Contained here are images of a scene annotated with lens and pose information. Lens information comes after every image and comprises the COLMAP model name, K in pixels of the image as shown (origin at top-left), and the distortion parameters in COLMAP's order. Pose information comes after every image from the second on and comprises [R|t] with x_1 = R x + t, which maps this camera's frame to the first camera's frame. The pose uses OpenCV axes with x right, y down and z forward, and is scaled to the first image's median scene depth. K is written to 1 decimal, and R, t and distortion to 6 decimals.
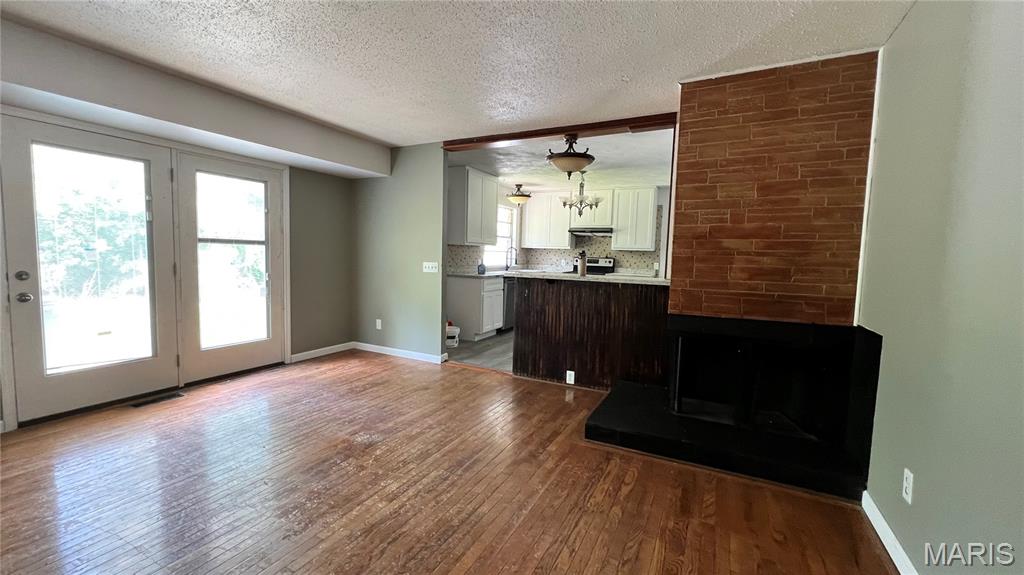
lens RADIAL K [[408.1, 0, 513.3], [0, 408.1, 287.8], [0, 0, 1]] dist [-0.000174, -0.000109]
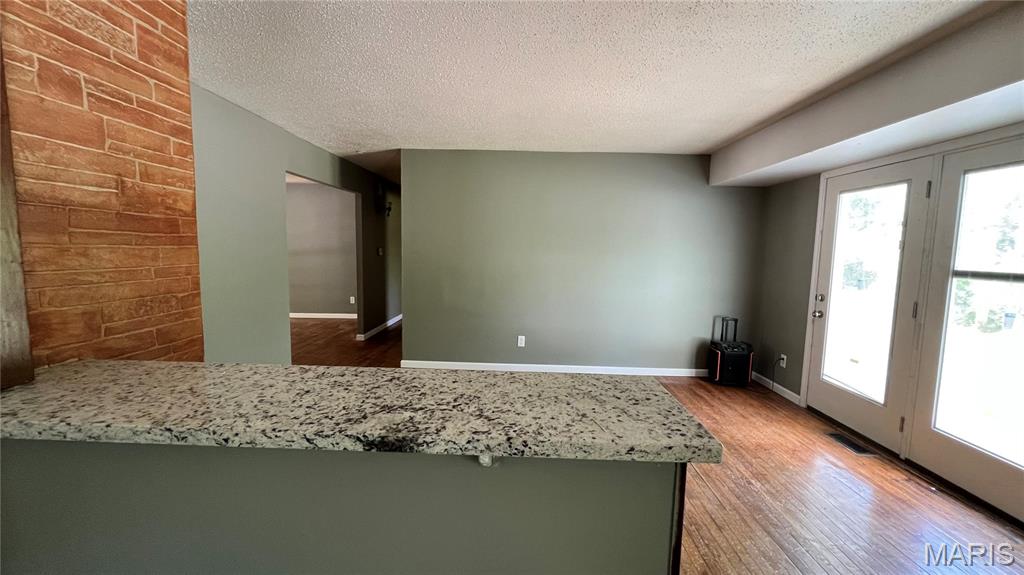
lens RADIAL K [[408.1, 0, 513.8], [0, 408.1, 287.1], [0, 0, 1]] dist [-0.000174, -0.000109]
pose [[-0.898167, -0.003726, -0.439640, 0.182524], [-0.081523, 0.984035, 0.158208, -0.131977], [0.432031, 0.177938, -0.884131, 1.197371]]
